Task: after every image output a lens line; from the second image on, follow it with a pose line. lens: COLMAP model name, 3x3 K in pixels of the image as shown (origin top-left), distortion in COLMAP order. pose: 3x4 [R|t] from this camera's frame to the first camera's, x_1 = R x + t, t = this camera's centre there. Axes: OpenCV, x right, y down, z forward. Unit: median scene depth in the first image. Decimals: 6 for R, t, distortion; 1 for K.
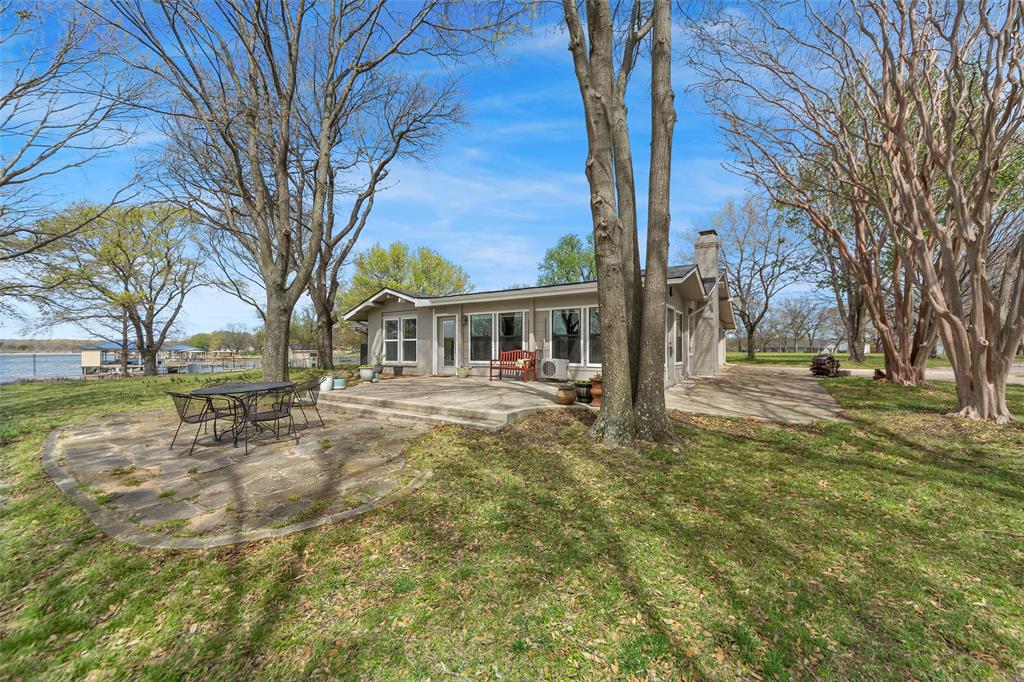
lens RADIAL K [[359.5, 0, 564.5], [0, 359.5, 347.3], [0, 0, 1]] dist [0.001994, 0.000019]
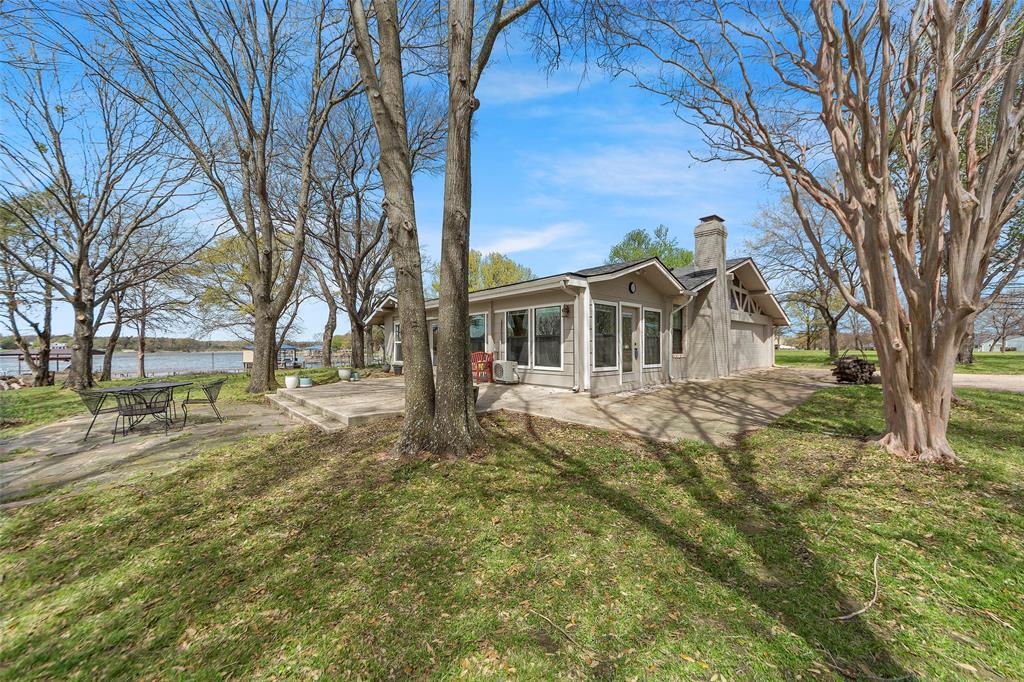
lens RADIAL K [[359.5, 0, 580.6], [0, 359.5, 344.5], [0, 0, 1]] dist [0.001994, 0.000019]
pose [[0.972642, -0.004462, -0.232267, 0.408780], [0.004175, 0.999990, -0.001727, -0.010134], [0.232273, 0.000710, 0.972650, 0.086468]]
